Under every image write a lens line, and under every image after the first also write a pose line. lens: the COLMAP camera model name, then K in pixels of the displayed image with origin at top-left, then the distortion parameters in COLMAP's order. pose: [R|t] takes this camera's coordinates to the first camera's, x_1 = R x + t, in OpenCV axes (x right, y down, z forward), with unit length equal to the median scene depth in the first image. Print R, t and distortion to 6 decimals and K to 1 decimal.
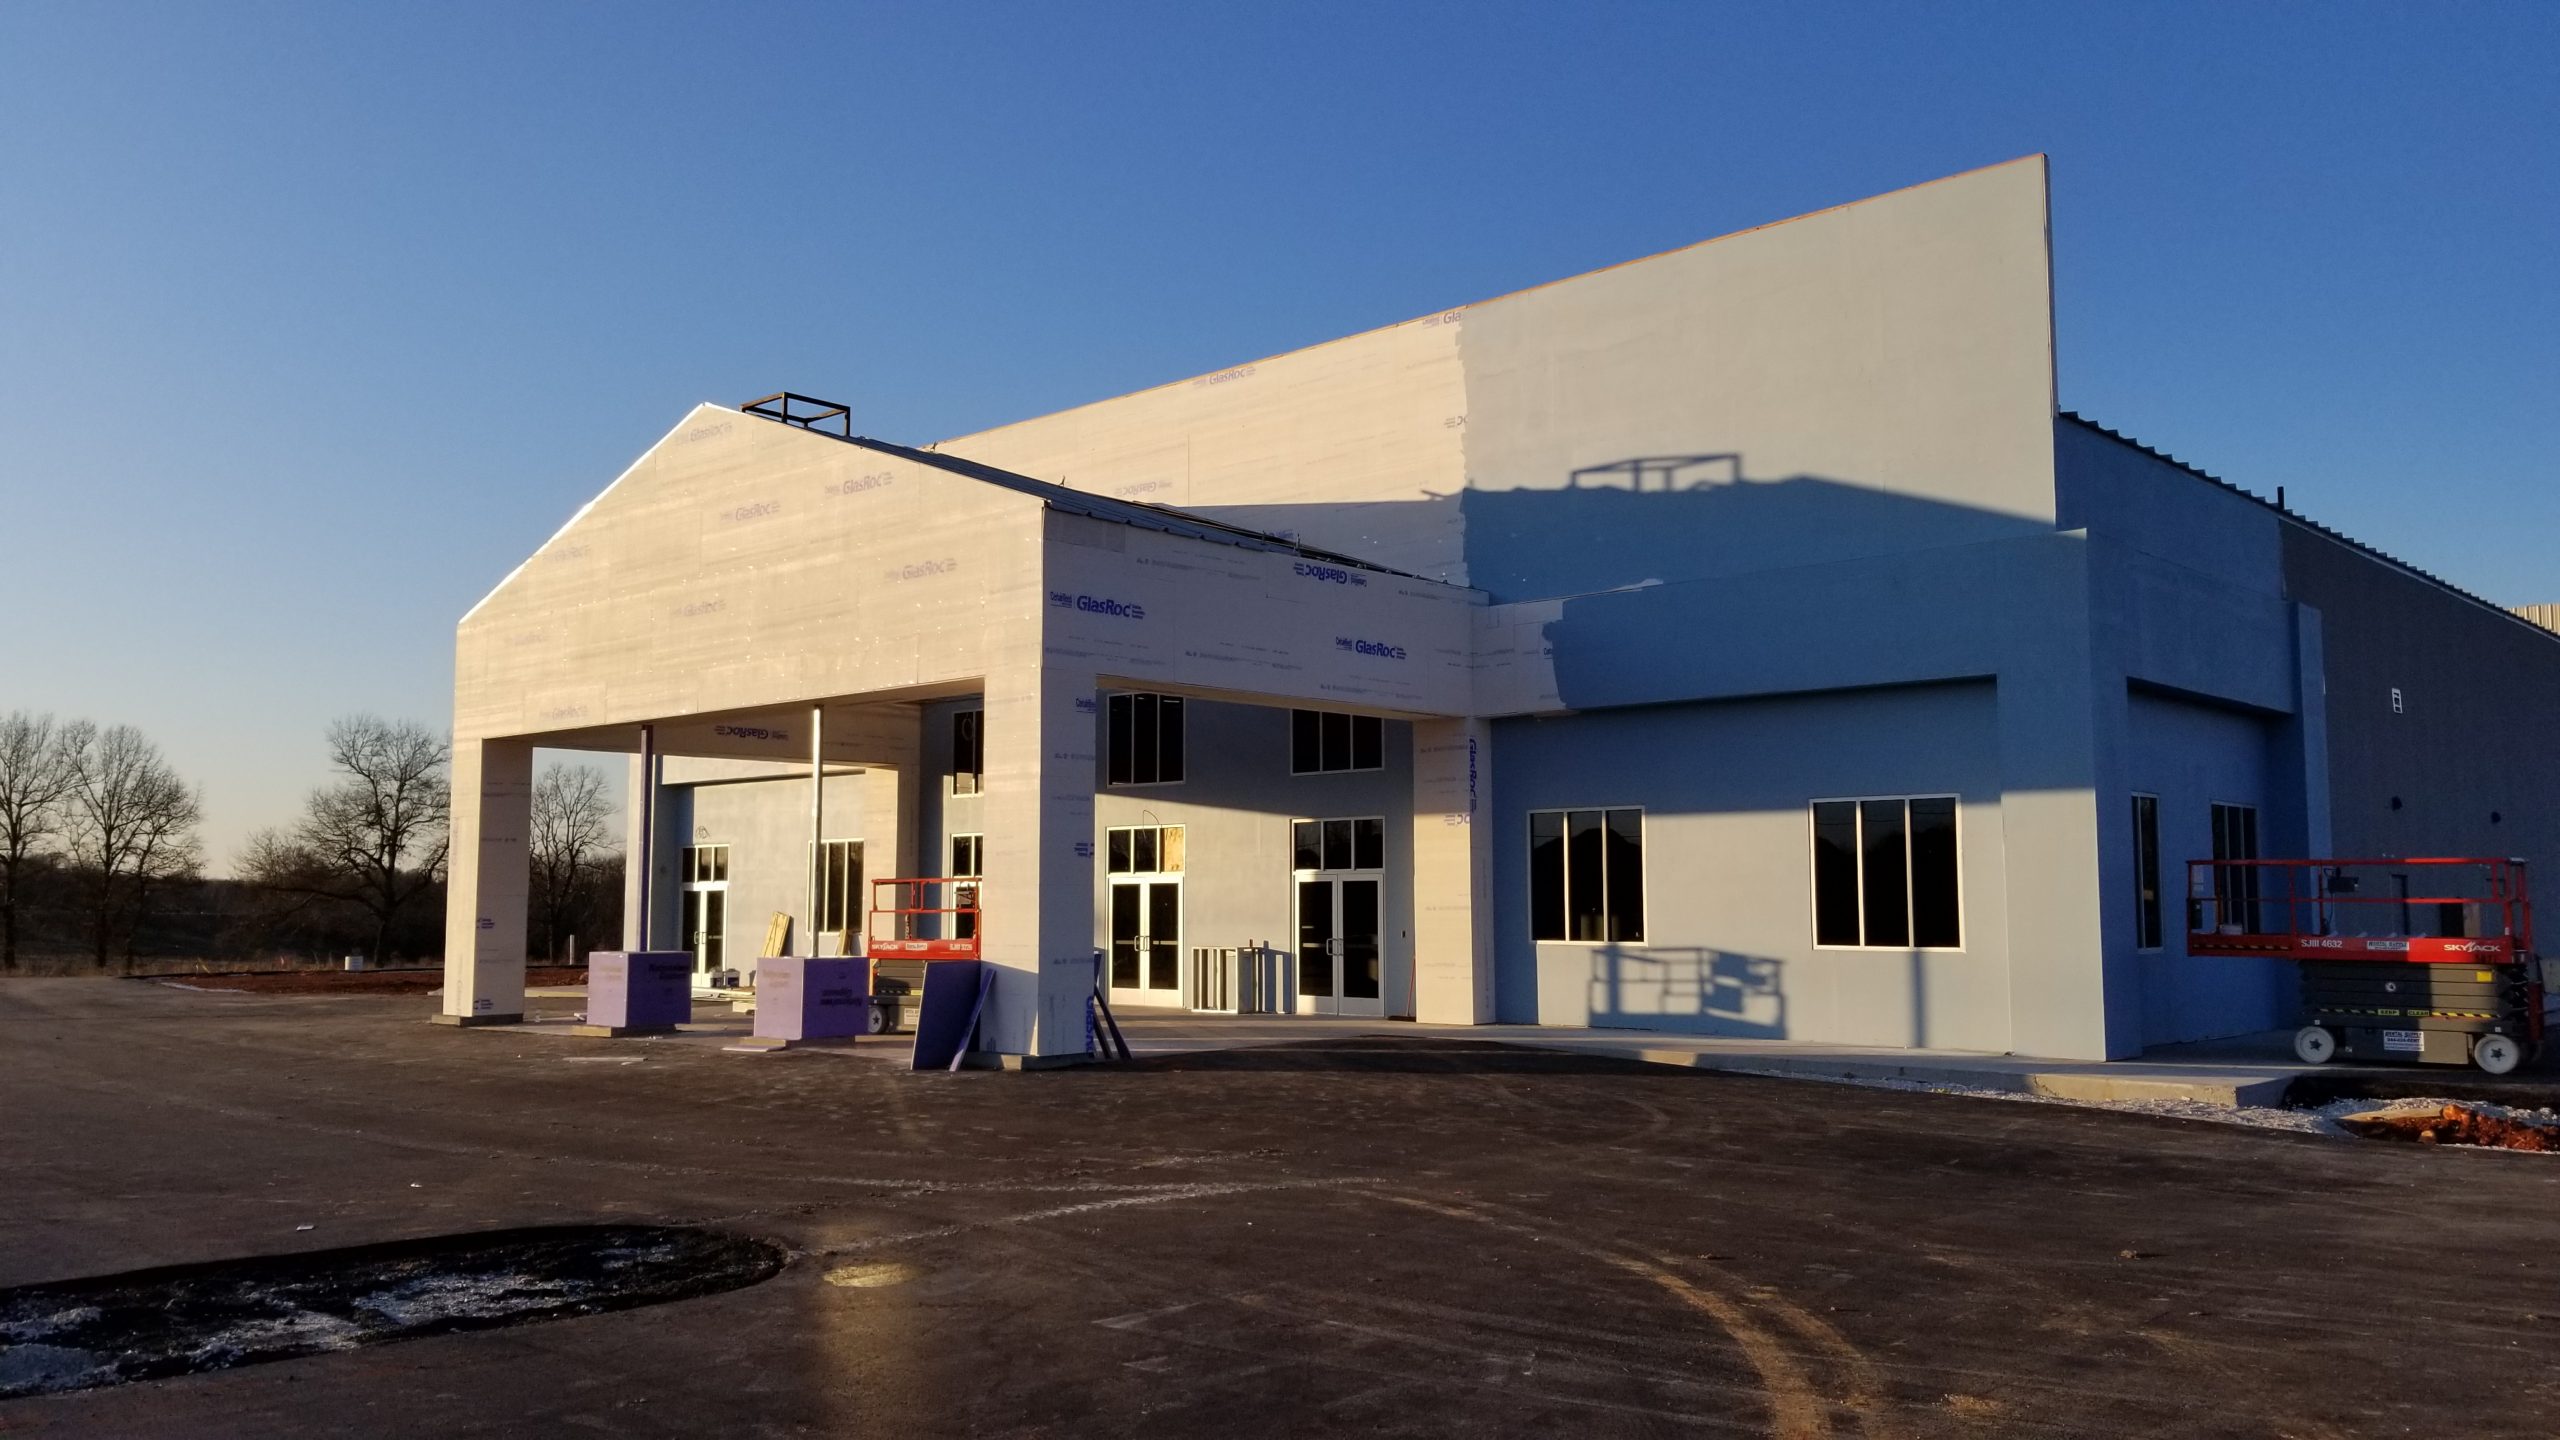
lens RADIAL K [[2025.5, 0, 1281.7], [0, 2025.5, 682.3], [0, 0, 1]] dist [0.012669, 0.004137]
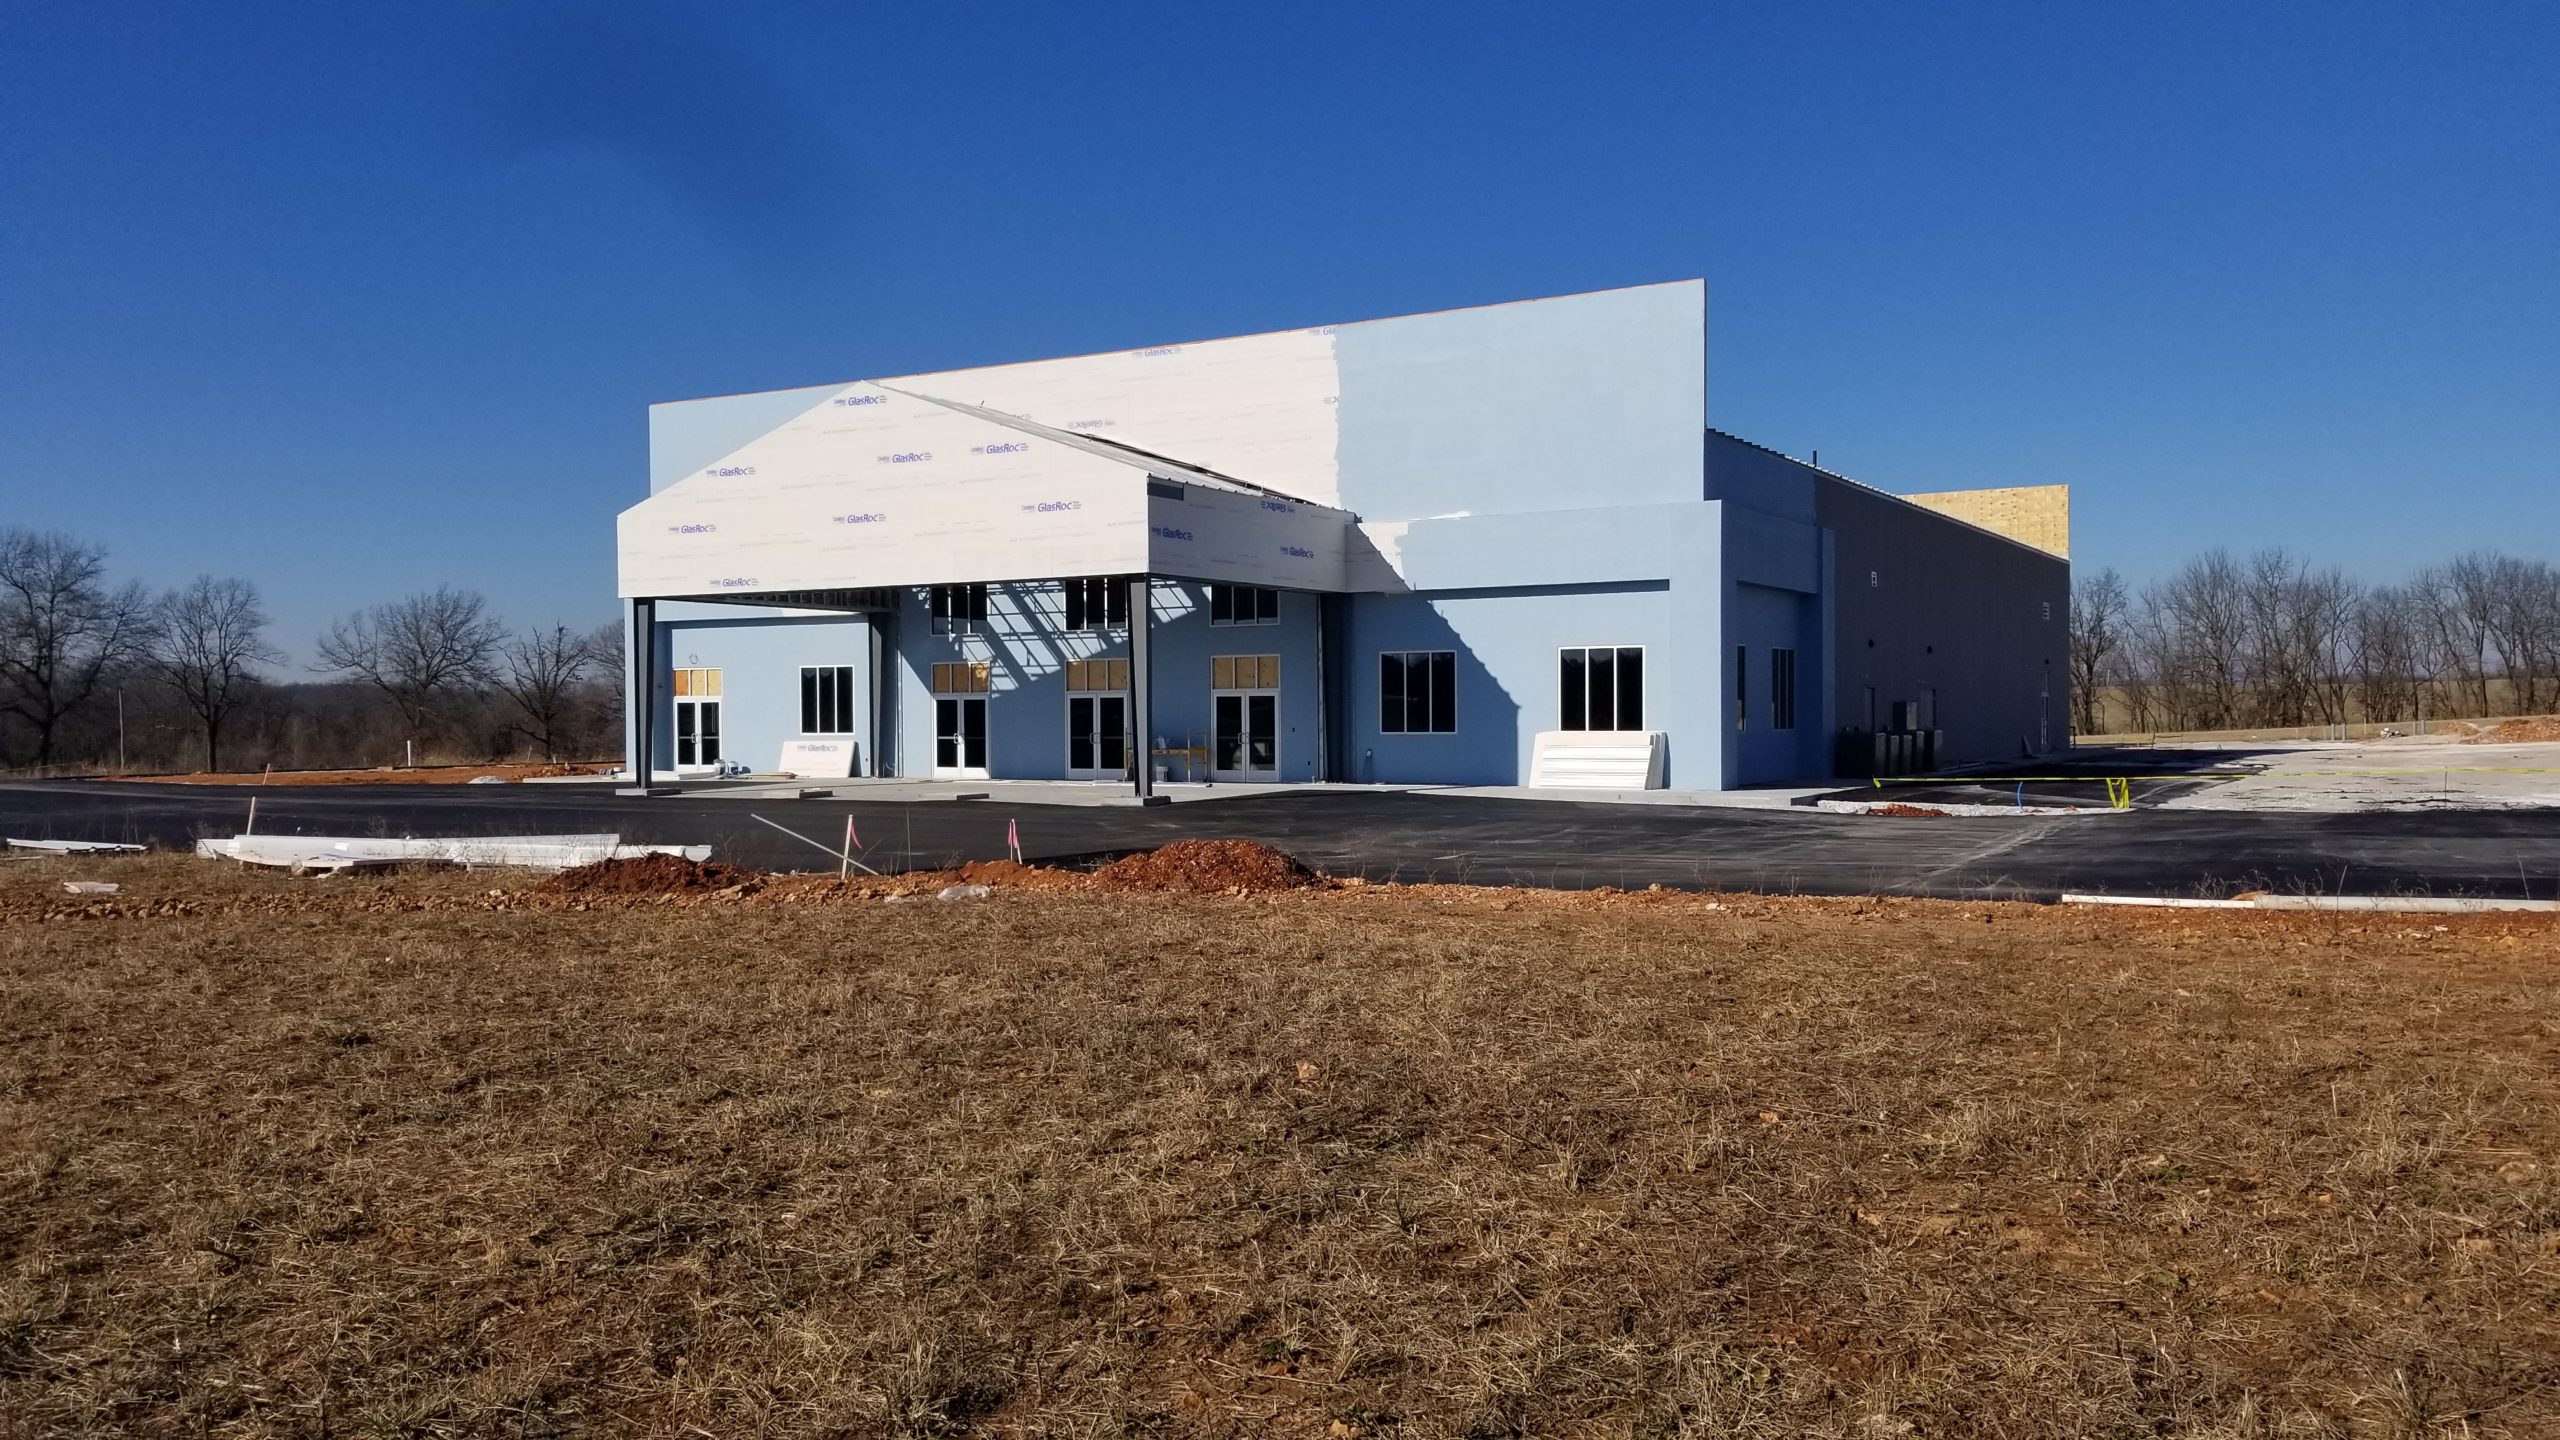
lens RADIAL K [[2077.2, 0, 1280.0], [0, 2077.2, 720.0], [0, 0, 1]] dist [0.011034, 0.000404]
pose [[0.975184, -0.005831, 0.221318, -0.300545], [-0.019196, 0.993661, 0.110765, -0.059885], [-0.220561, -0.112265, 0.968891, -0.548848]]
